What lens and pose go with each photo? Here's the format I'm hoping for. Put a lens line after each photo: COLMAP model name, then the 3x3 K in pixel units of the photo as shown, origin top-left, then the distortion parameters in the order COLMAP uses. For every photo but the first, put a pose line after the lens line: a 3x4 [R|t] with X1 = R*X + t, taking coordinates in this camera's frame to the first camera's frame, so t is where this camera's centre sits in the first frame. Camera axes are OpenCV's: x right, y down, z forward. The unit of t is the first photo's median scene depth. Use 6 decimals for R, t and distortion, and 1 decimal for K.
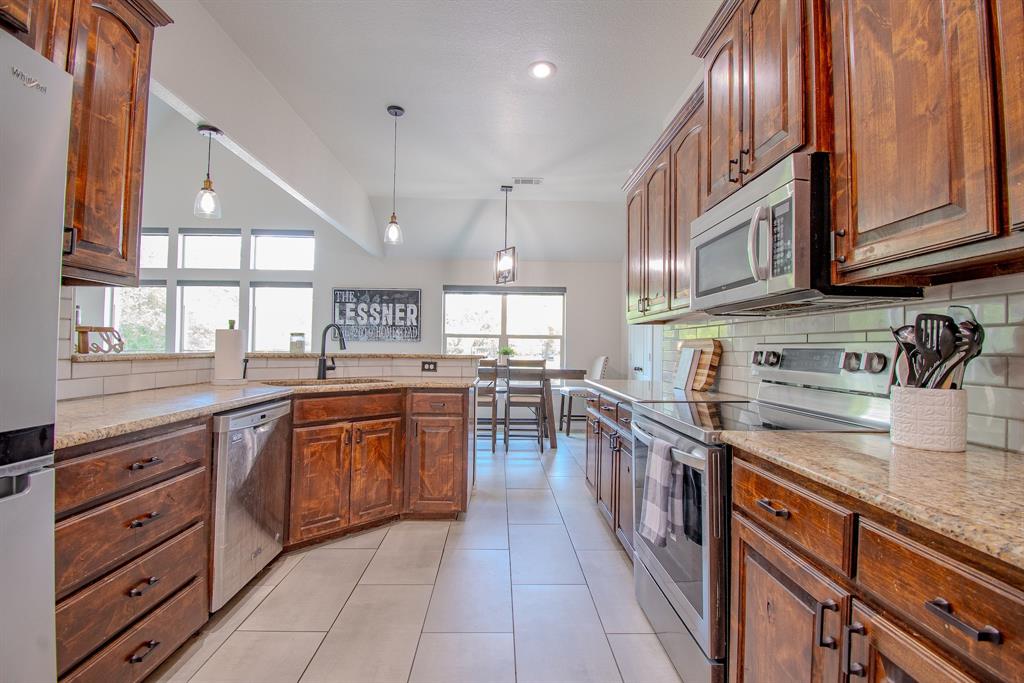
lens RADIAL K [[452.4, 0, 511.8], [0, 452.4, 339.7], [0, 0, 1]] dist [0.013219, -0.020146]
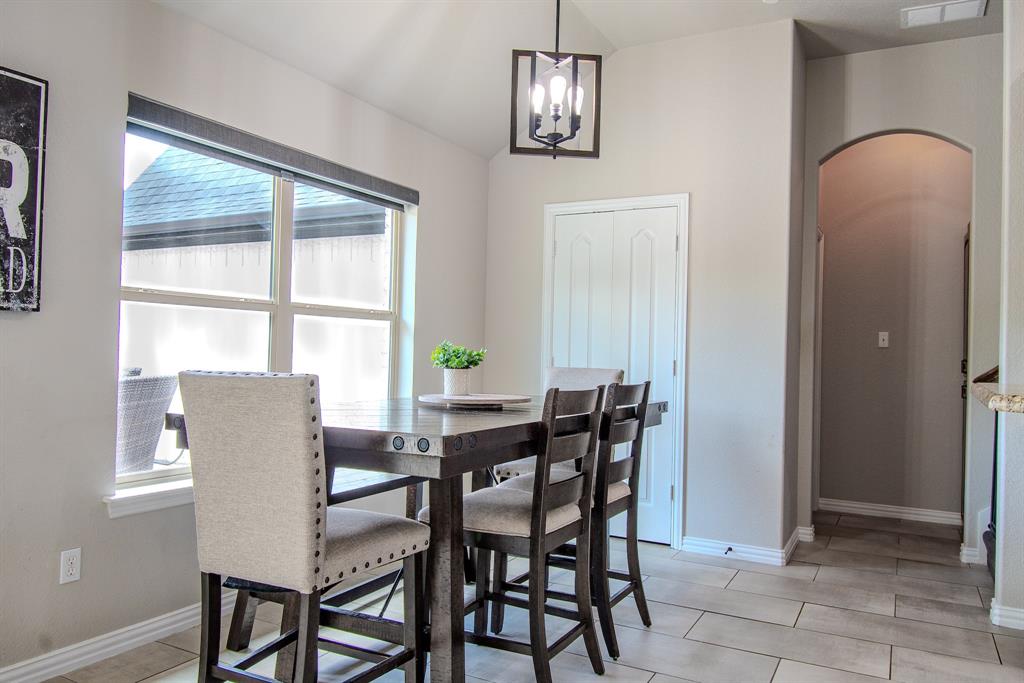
lens RADIAL K [[734.4, 0, 512.0], [0, 734.4, 341.5], [0, 0, 1]] dist [-0.001706, -0.000181]
pose [[0.492795, 0.010531, 0.870082, -1.736287], [-0.033397, 0.999419, 0.006819, 0.034054], [-0.869504, -0.032419, 0.492860, 2.633520]]
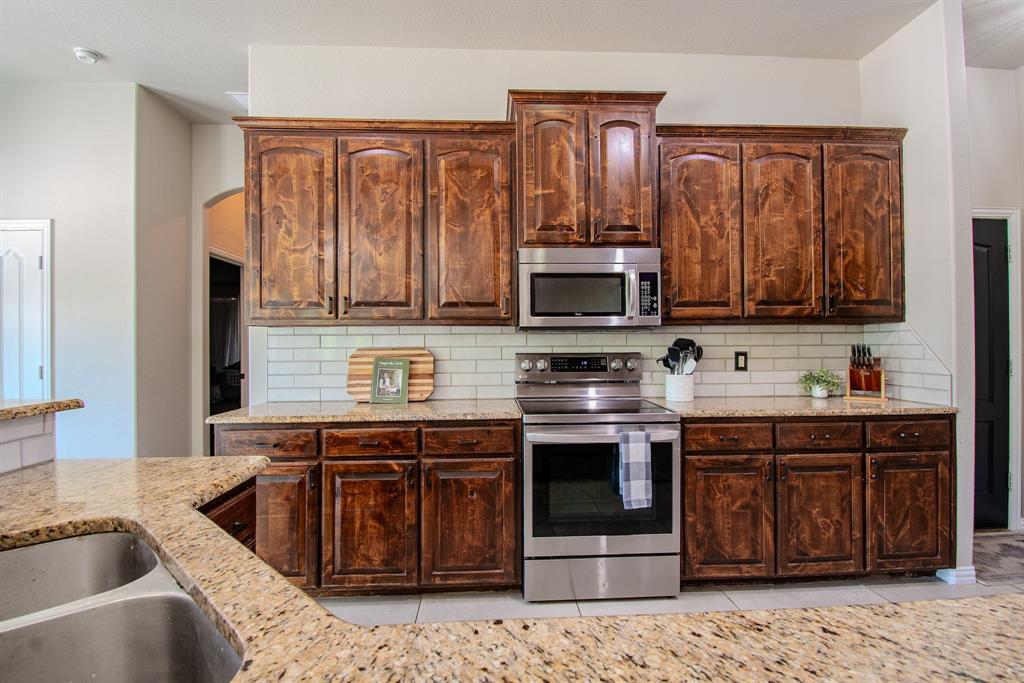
lens RADIAL K [[488.8, 0, 512.0], [0, 488.8, 341.5], [0, 0, 1]] dist [0.000718, -0.000220]
pose [[-0.027308, -0.013689, 0.999533, -1.142640], [-0.014028, 0.999813, 0.013310, -0.059908], [-0.999529, -0.013658, -0.027495, 1.466338]]
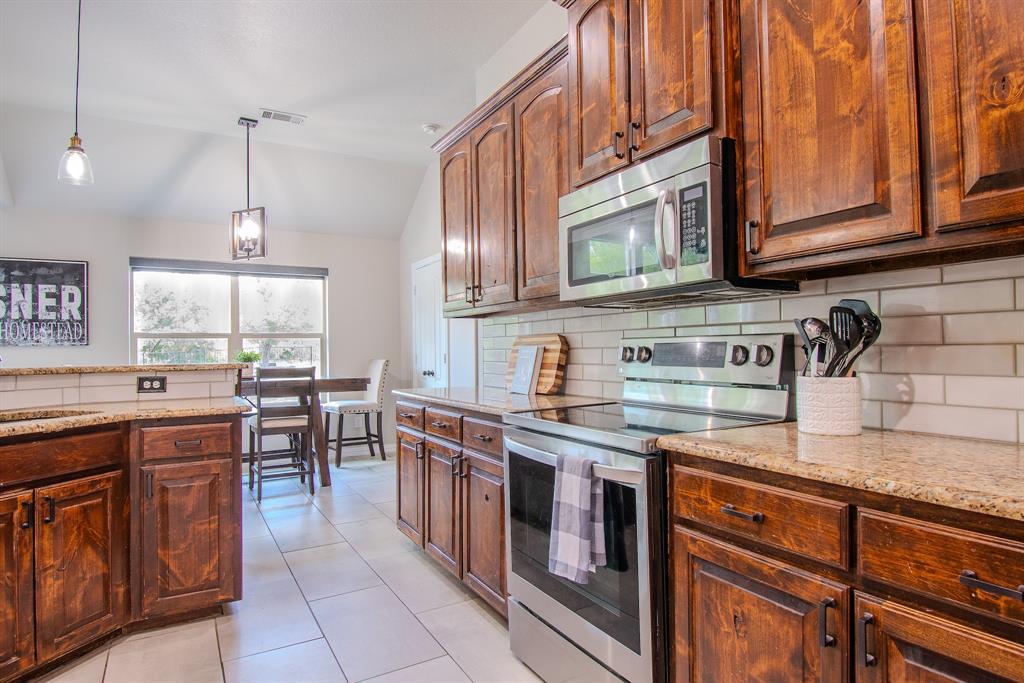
lens RADIAL K [[565.4, 0, 512.0], [0, 565.4, 341.5], [0, 0, 1]] dist [0.025873, -0.035019]
pose [[0.877169, -0.019437, 0.479787, -0.280693], [0.016384, 0.999810, 0.010551, -0.001643], [-0.479901, -0.001394, 0.877321, 0.145196]]
